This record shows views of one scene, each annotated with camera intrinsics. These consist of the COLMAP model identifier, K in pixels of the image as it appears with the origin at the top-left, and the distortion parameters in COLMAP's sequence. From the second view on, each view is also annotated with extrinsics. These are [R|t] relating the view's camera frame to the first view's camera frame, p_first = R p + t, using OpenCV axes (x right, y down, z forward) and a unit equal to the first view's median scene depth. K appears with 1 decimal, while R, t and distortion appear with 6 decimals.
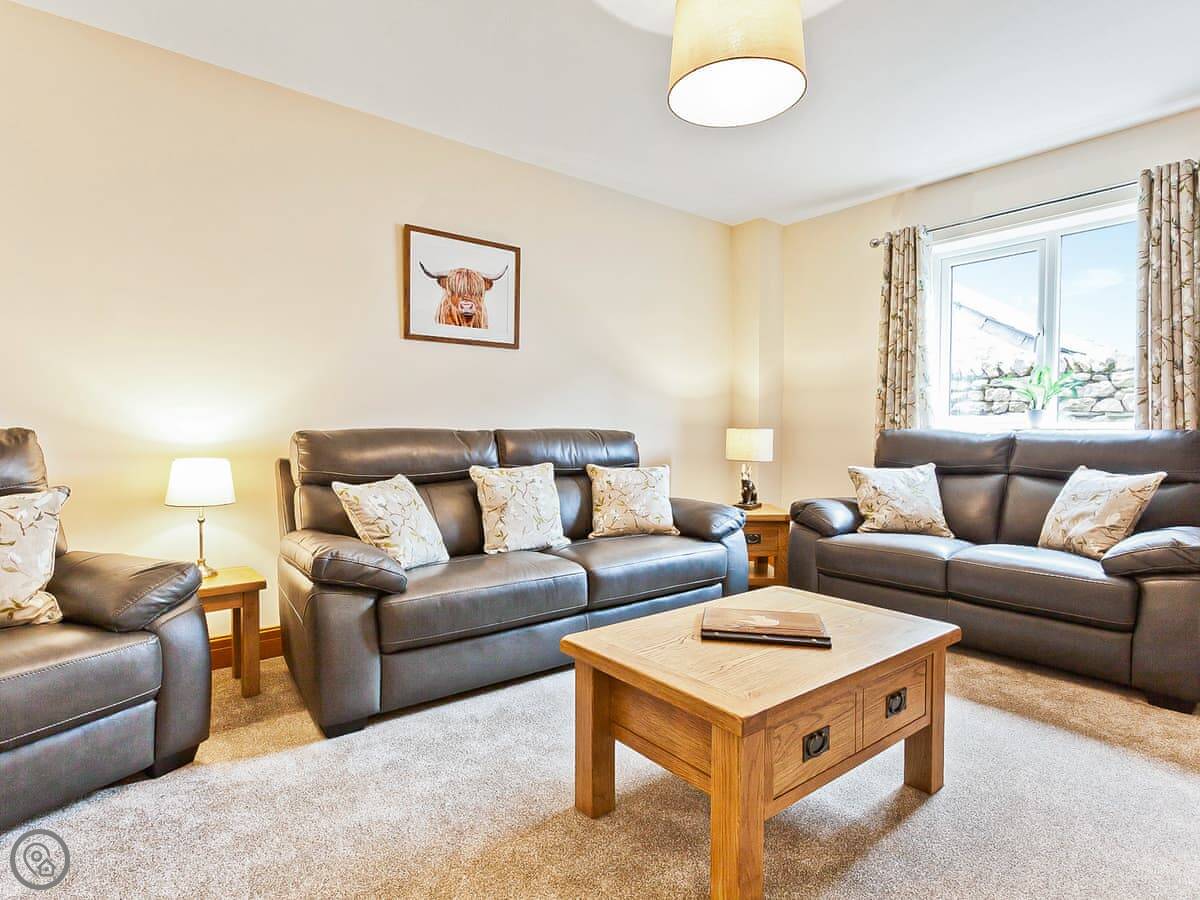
lens RADIAL K [[646.5, 0, 600.6], [0, 646.5, 458.6], [0, 0, 1]] dist [0.000526, 0.000584]
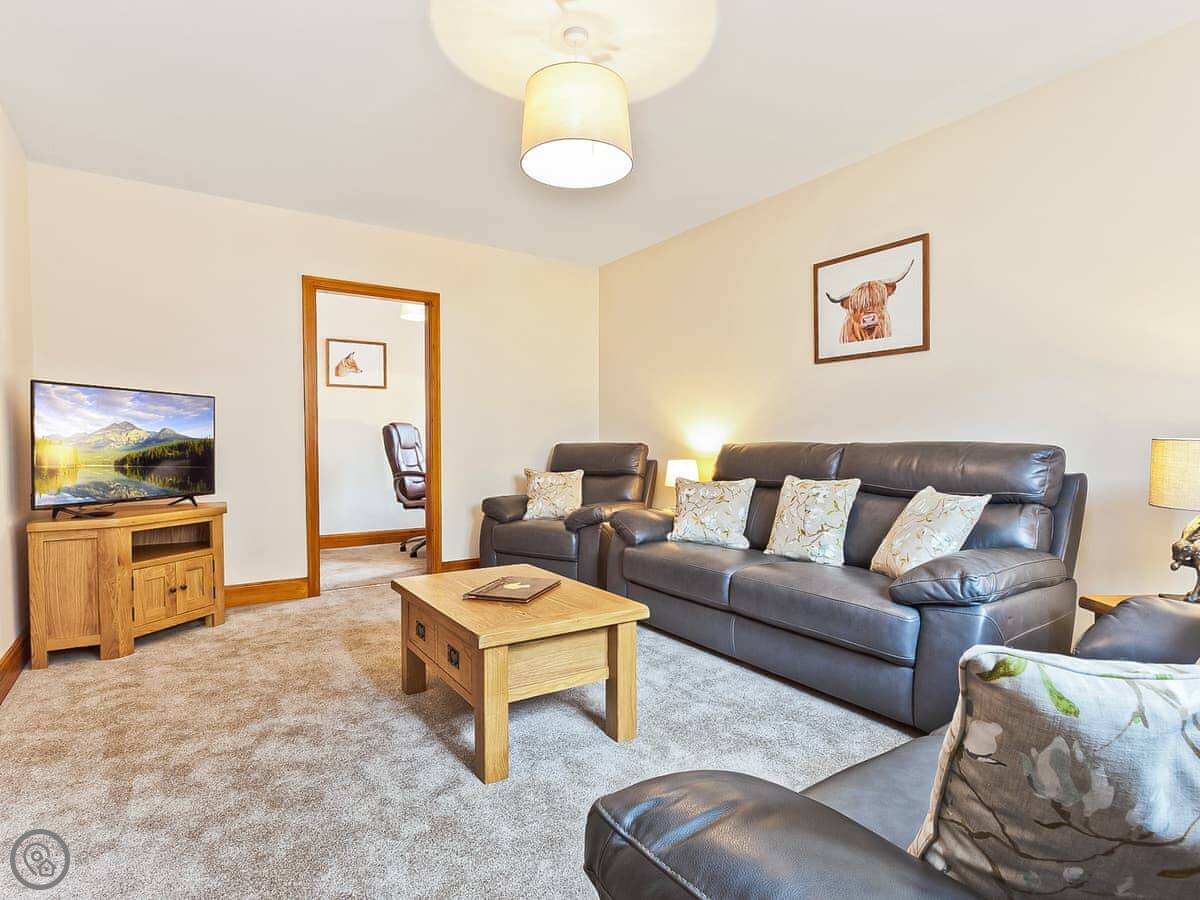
lens RADIAL K [[646.5, 0, 602.8], [0, 646.5, 454.5], [0, 0, 1]] dist [0.000526, 0.000584]
pose [[-0.083346, 0.028231, -0.996121, 0.831153], [-0.029628, 0.999087, 0.030794, -0.046697], [0.996080, 0.032079, -0.082433, 0.687833]]
